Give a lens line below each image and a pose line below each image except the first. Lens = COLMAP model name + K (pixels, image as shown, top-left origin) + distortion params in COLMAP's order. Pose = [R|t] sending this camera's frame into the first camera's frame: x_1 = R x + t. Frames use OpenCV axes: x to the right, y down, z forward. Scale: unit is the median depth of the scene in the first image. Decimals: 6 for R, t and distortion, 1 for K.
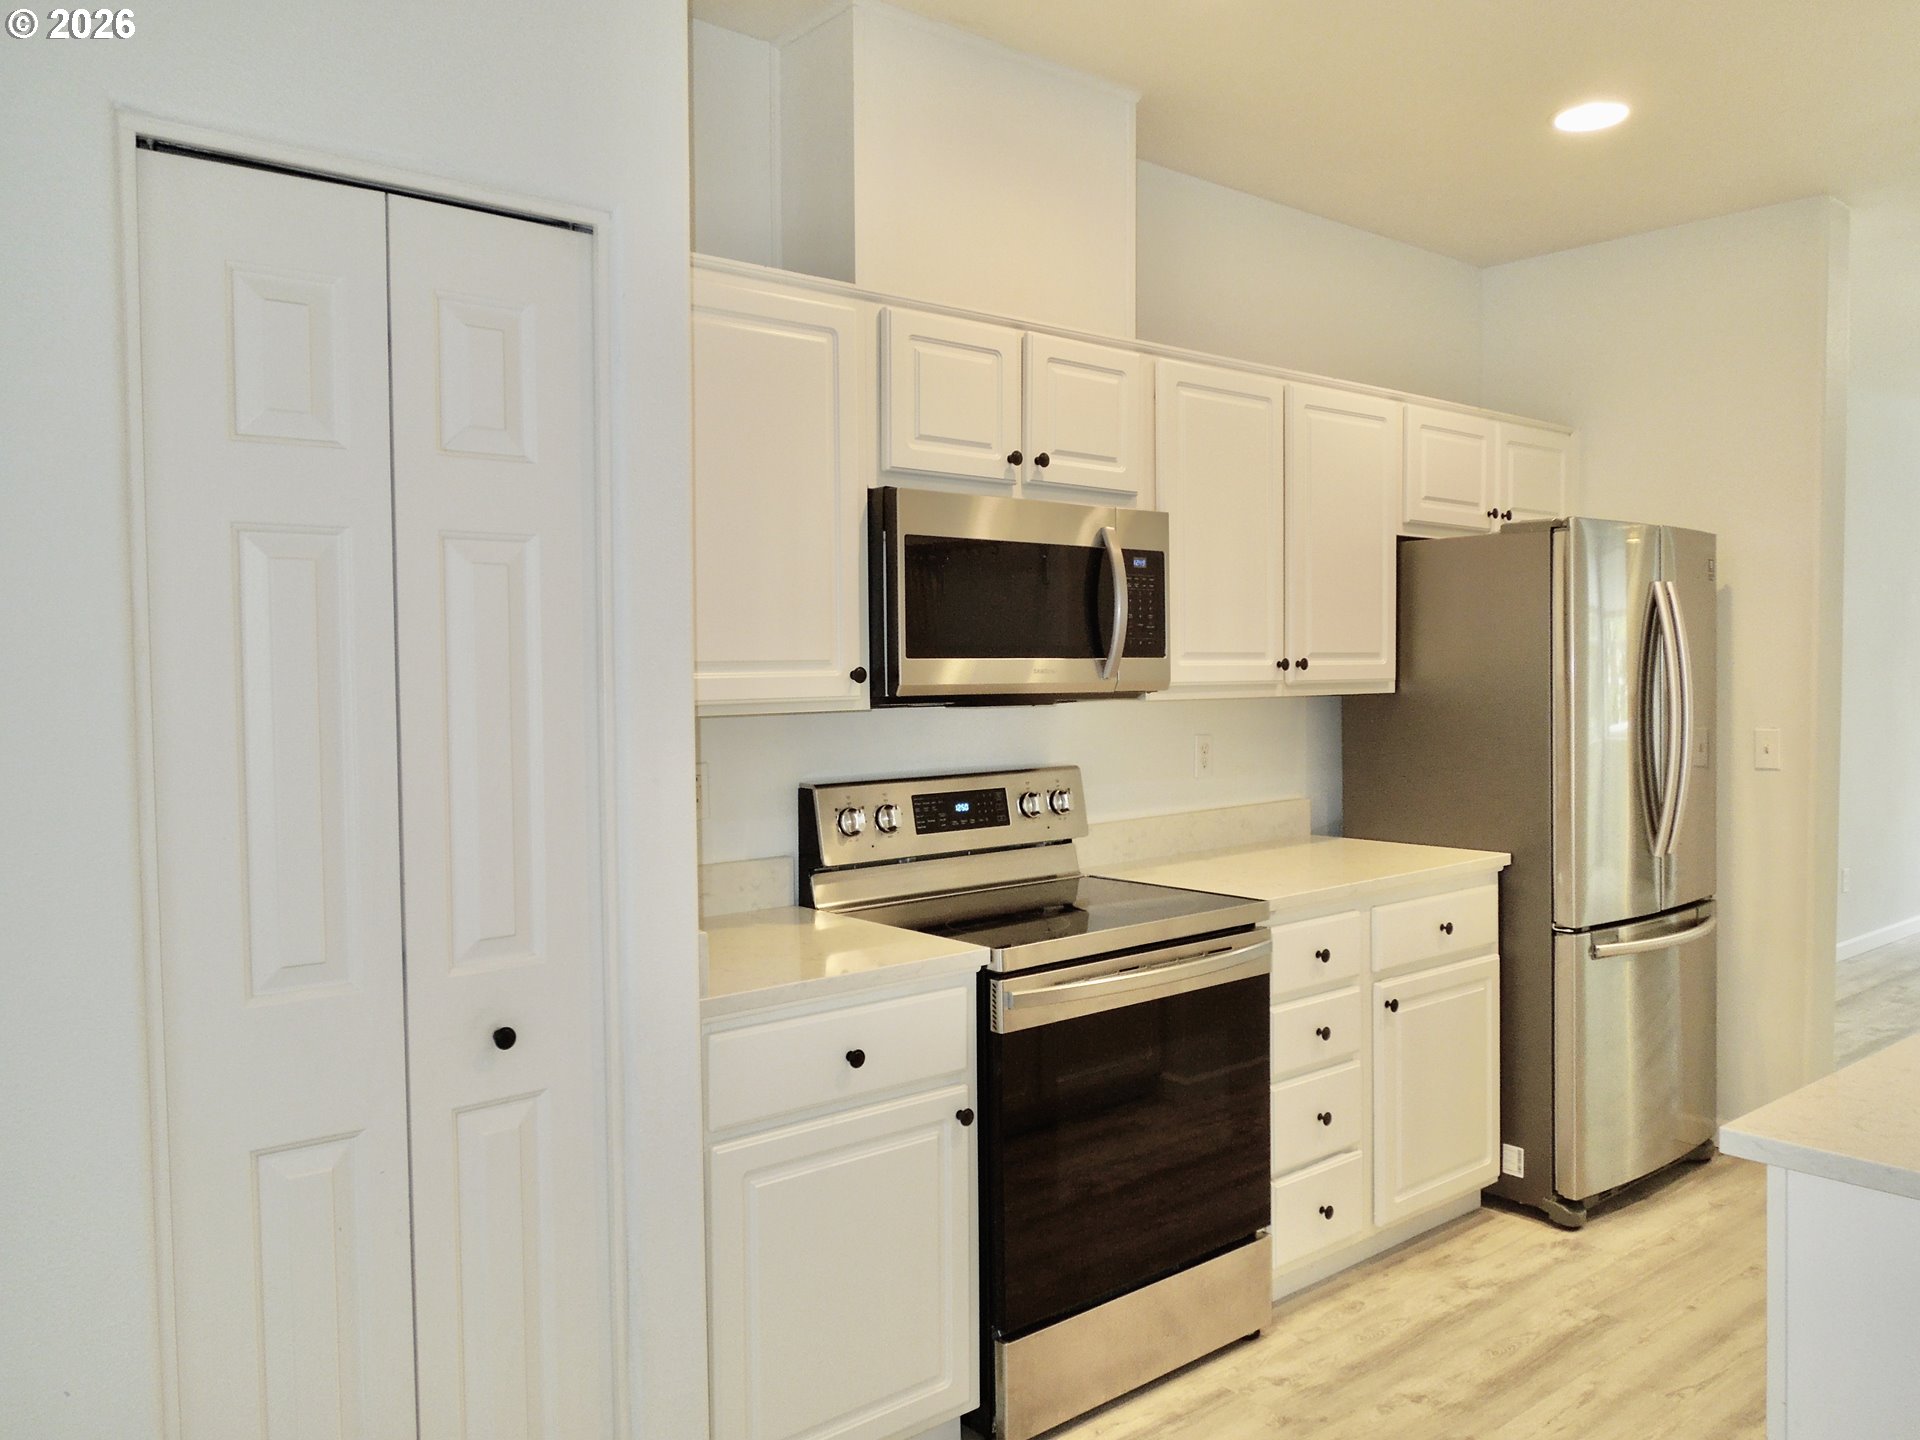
lens RADIAL K [[1459.3, 0, 960.0], [0, 1459.3, 720.0], [0, 0, 1]] dist [0.000209, 0.000964]
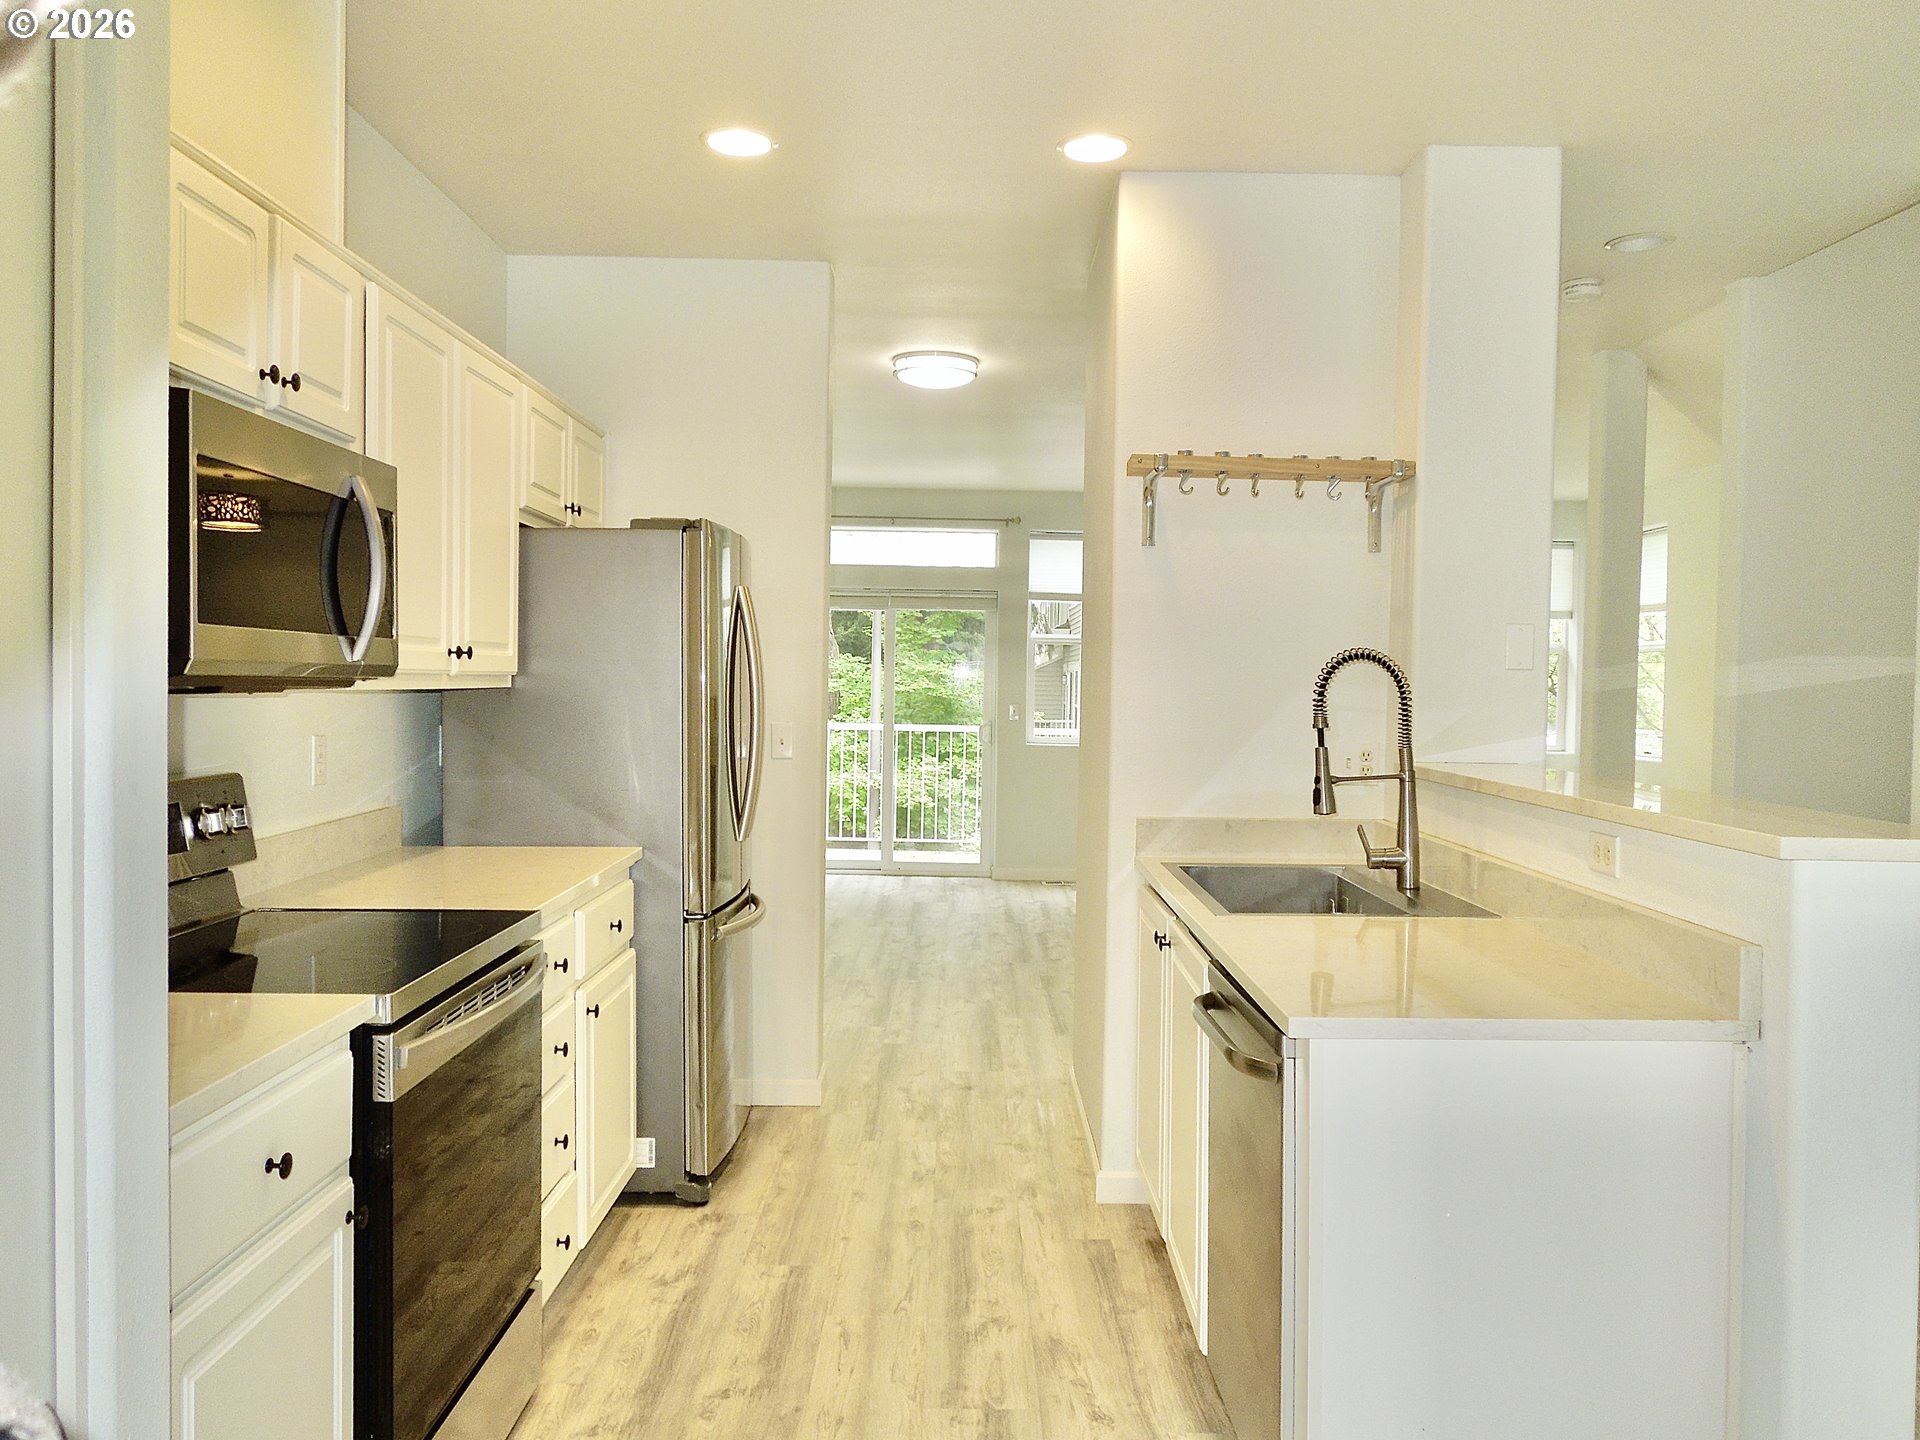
lens RADIAL K [[1505.0, 0, 960.0], [0, 1505.0, 720.0], [0, 0, 1]] dist [0.001520, 0.001121]
pose [[0.639097, -0.006277, 0.769100, -0.326302], [0.013843, 0.999899, -0.003342, 0.012182], [-0.769001, 0.012782, 0.639119, 0.195243]]
